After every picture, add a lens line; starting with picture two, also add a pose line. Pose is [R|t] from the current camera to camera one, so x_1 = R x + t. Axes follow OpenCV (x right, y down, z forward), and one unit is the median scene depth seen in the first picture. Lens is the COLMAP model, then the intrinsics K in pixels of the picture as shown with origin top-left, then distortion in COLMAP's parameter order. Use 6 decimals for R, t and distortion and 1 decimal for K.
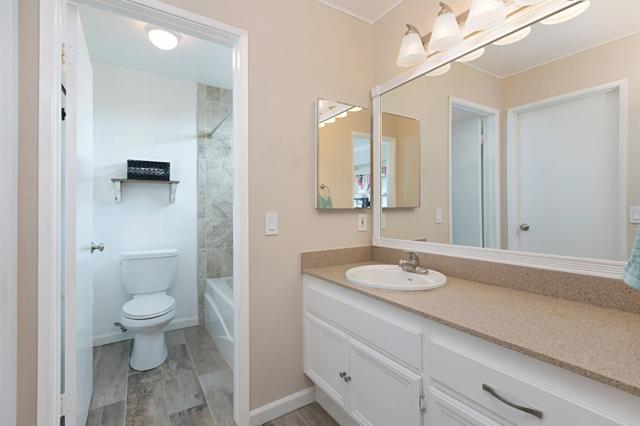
lens RADIAL K [[289.2, 0, 318.4], [0, 289.2, 208.7], [0, 0, 1]] dist [-0.000091, 0.000678]
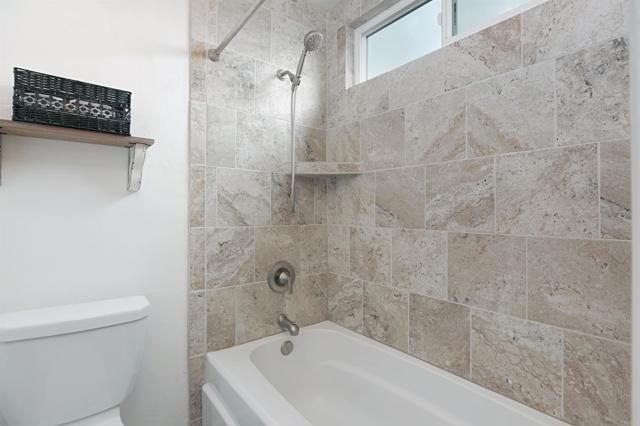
lens RADIAL K [[325.6, 0, 321.3], [0, 325.6, 214.8], [0, 0, 1]] dist [-0.001384, -0.001773]
pose [[0.996546, 0.009959, 0.082442, -0.245351], [-0.010520, 0.999924, 0.006373, 0.008861], [-0.082372, -0.007218, 0.996576, 0.451263]]
